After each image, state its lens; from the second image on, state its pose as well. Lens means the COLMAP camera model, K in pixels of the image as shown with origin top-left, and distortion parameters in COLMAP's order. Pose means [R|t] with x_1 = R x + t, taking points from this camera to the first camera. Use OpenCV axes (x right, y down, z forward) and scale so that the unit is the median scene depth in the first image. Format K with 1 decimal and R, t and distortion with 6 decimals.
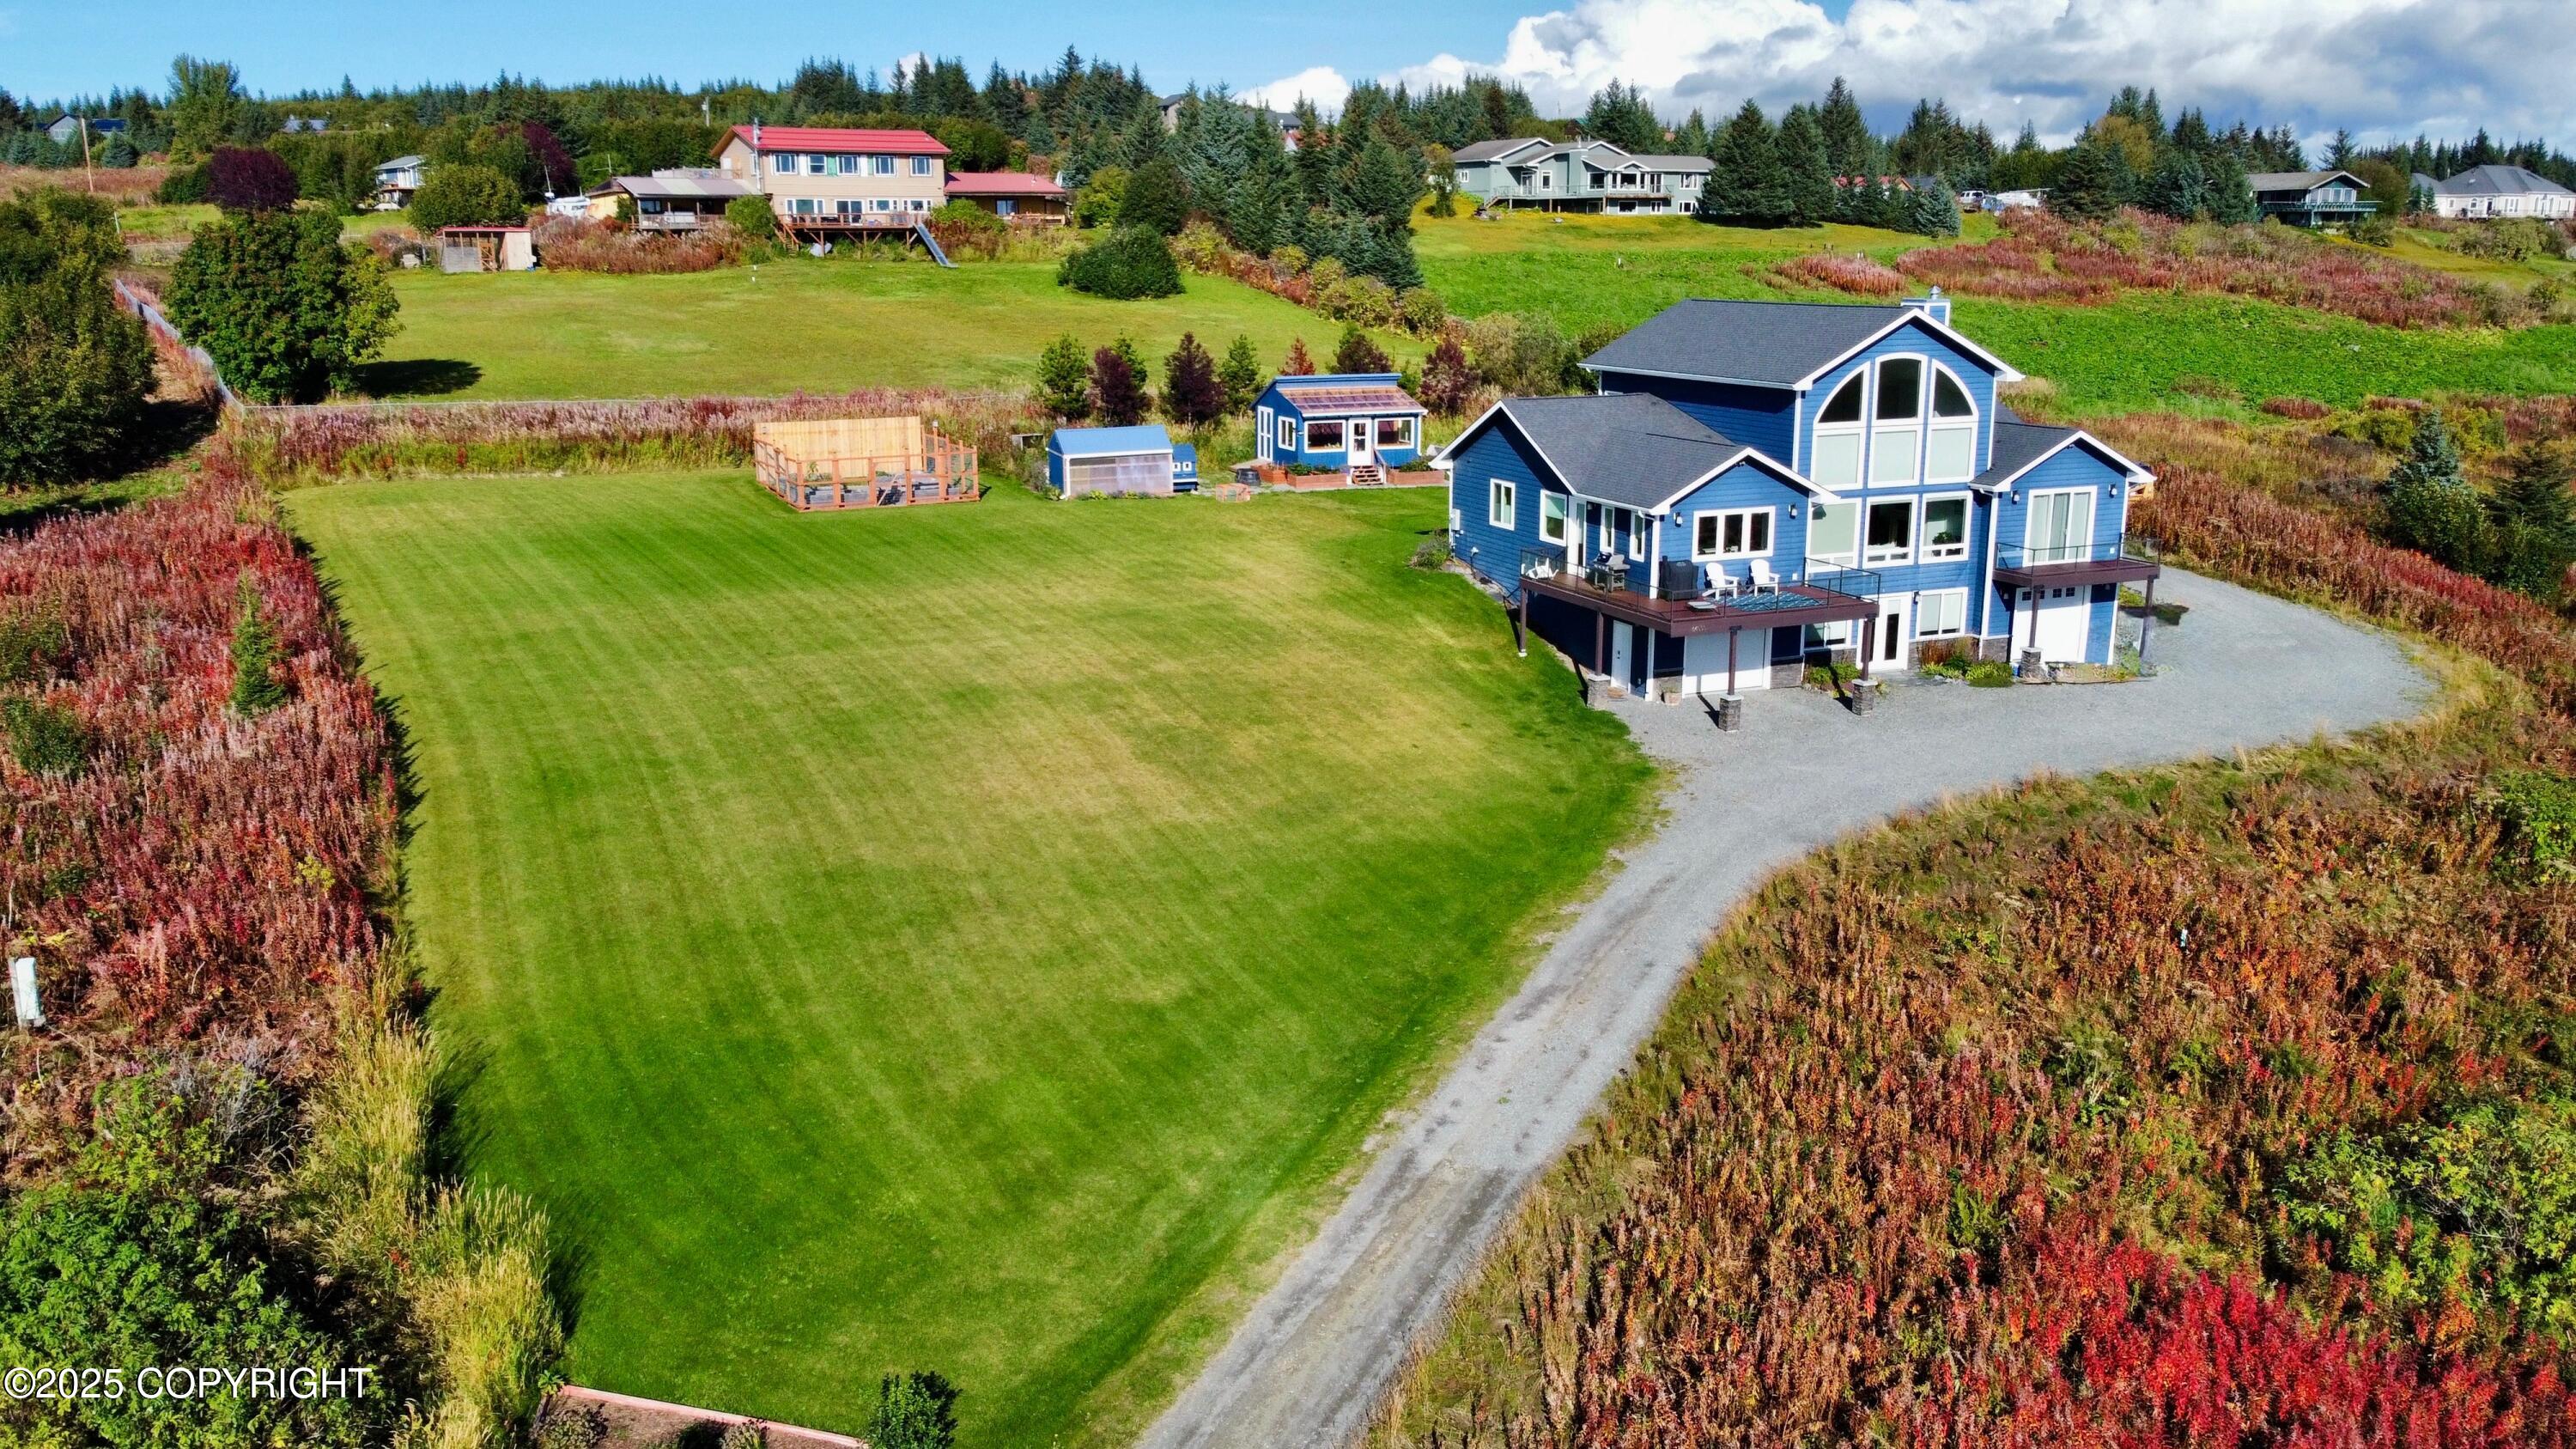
lens RADIAL K [[1976.4, 0, 1282.6], [0, 1976.4, 728.8], [0, 0, 1]] dist [0.007045, -0.005115]
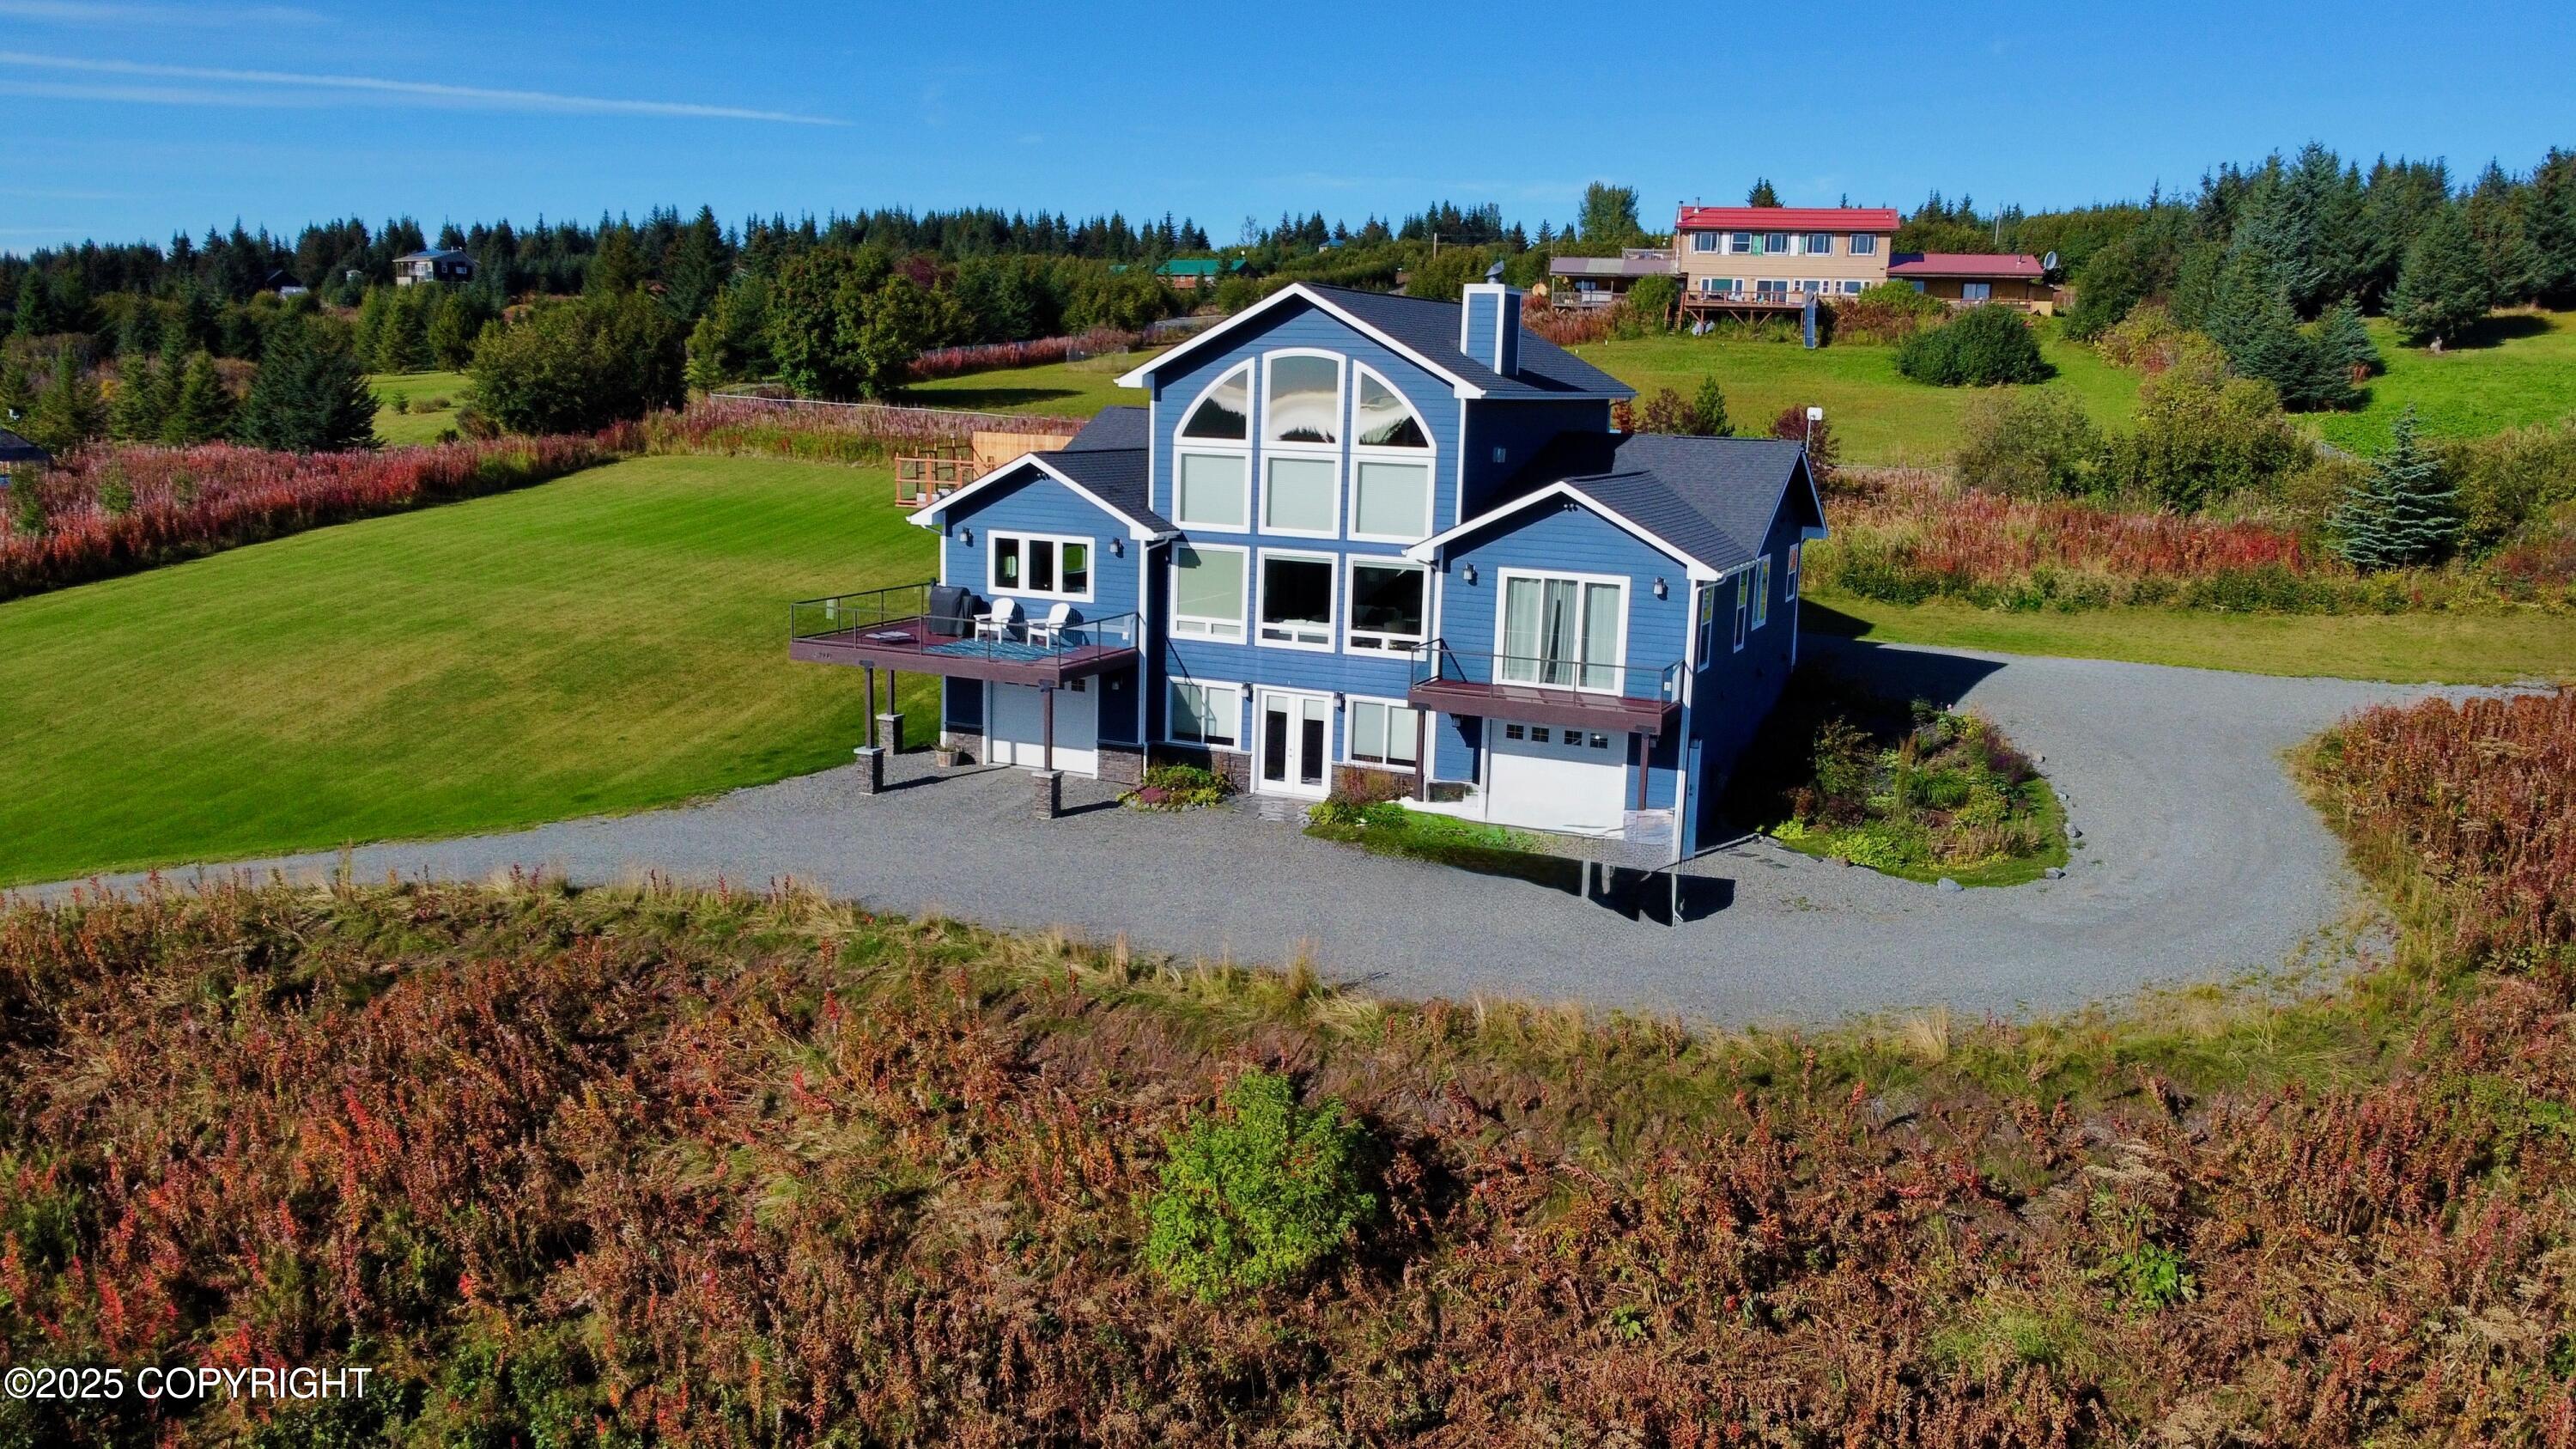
lens RADIAL K [[1976.4, 0, 1292.2], [0, 1976.4, 717.4], [0, 0, 1]] dist [0.007045, -0.005115]
pose [[0.681448, 0.155105, -0.715242, 0.813454], [-0.208501, 0.977930, 0.013421, -0.067263], [0.701538, 0.139983, 0.698748, 0.504308]]
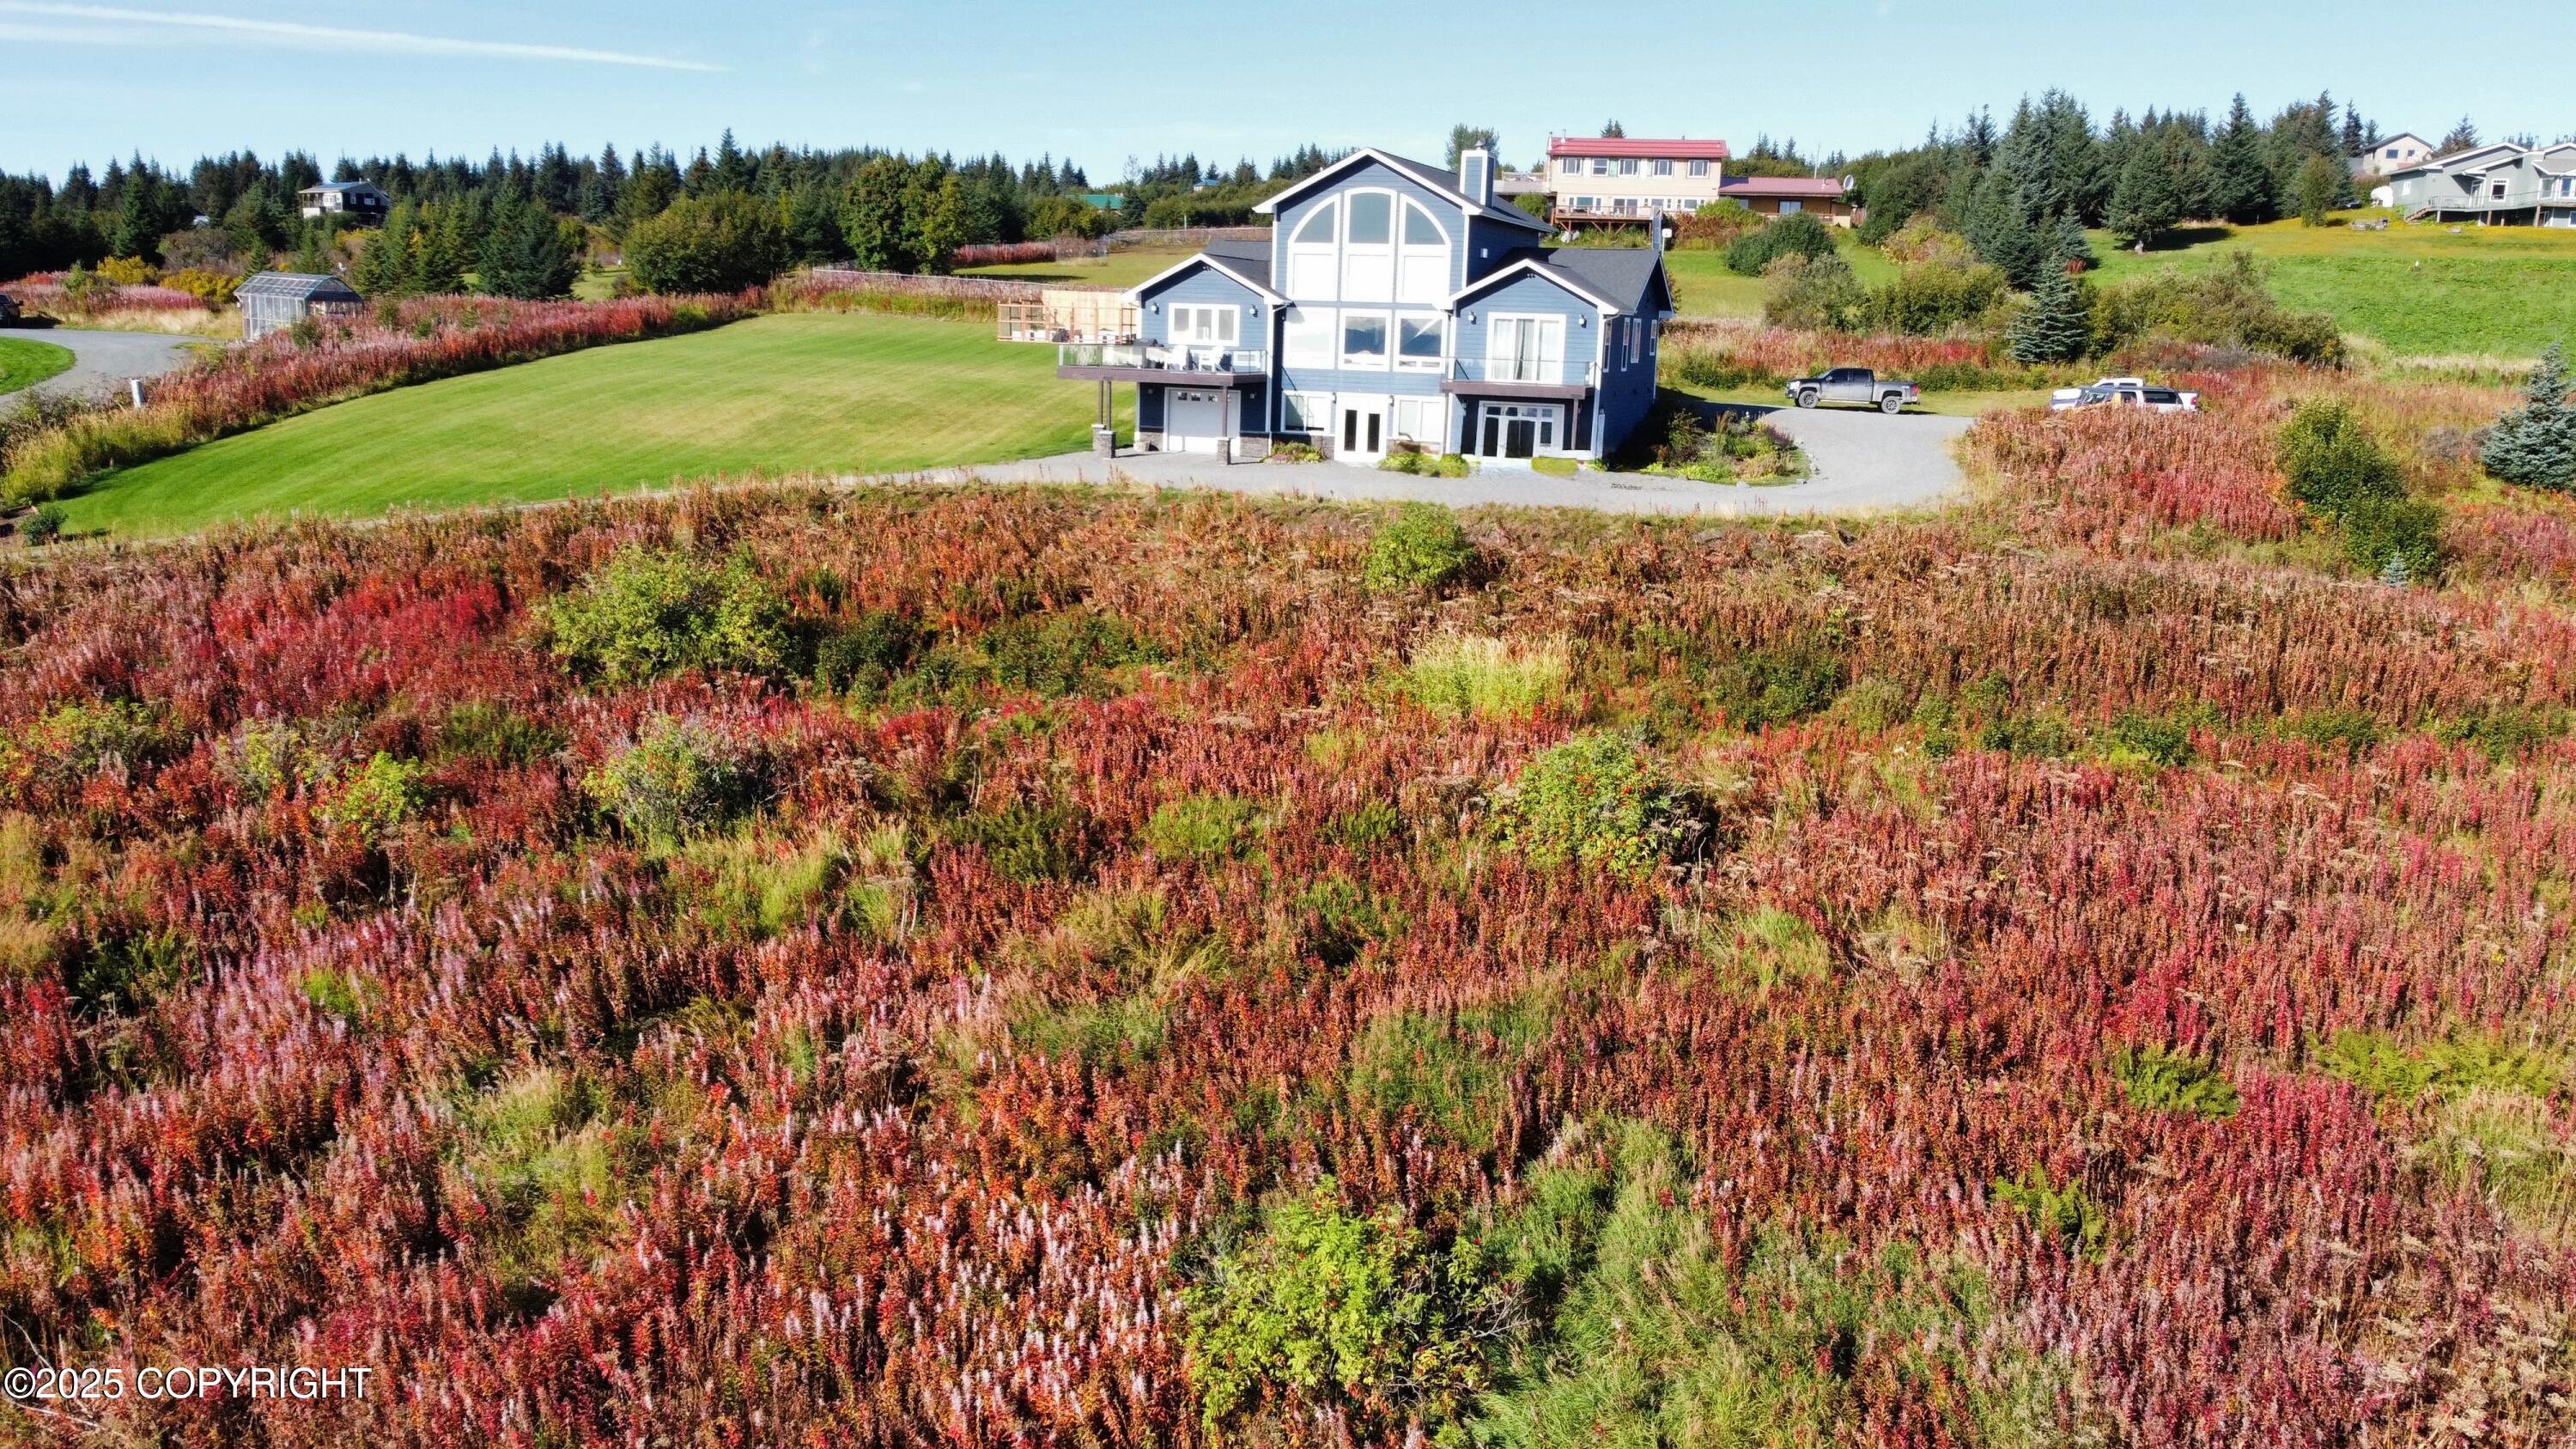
lens RADIAL K [[1976.4, 0, 1287.8], [0, 1976.4, 723.0], [0, 0, 1]] dist [0.007045, -0.005115]
pose [[0.733845, 0.164541, -0.659089, 1.087716], [-0.197872, 0.979926, 0.024321, 0.105981], [0.649860, 0.112567, 0.751672, 0.098610]]
